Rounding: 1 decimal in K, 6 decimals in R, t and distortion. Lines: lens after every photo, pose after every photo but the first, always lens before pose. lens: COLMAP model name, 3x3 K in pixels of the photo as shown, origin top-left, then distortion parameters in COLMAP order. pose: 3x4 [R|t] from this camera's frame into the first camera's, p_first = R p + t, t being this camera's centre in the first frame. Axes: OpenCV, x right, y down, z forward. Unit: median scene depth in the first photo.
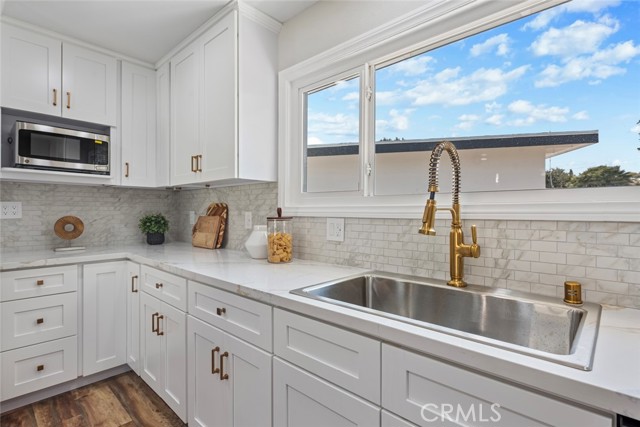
lens RADIAL K [[318.7, 0, 320.8], [0, 318.7, 211.1], [0, 0, 1]] dist [-0.000546, -0.000115]
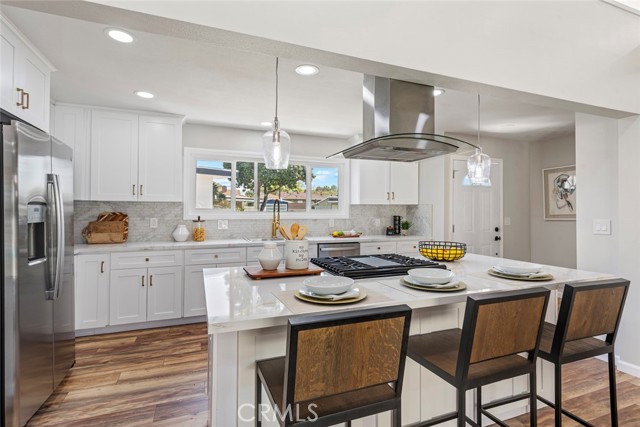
lens RADIAL K [[316.3, 0, 320.8], [0, 316.3, 208.6], [0, 0, 1]] dist [0.004785, 0.000131]
pose [[0.425068, 0.007162, 0.905133, -1.414465], [-0.003898, 0.999974, -0.006082, -0.042072], [-0.905153, -0.000943, 0.425085, -0.549616]]
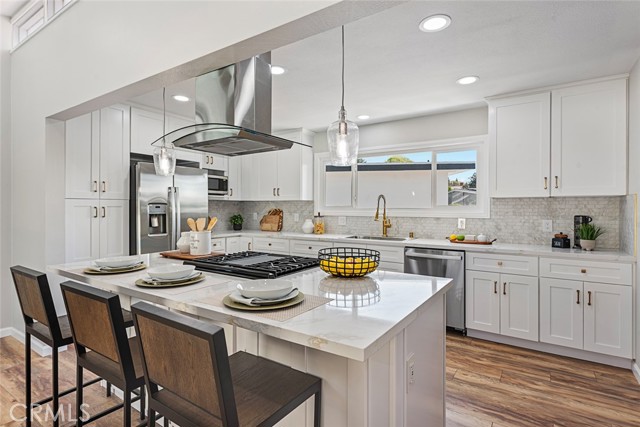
lens RADIAL K [[328.2, 0, 322.0], [0, 328.2, 207.0], [0, 0, 1]] dist [0.003216, -0.000510]
pose [[0.985813, 0.001325, 0.167843, -0.438067], [-0.000864, 0.999996, -0.002820, -0.036309], [-0.167846, 0.002635, 0.985810, -1.246116]]
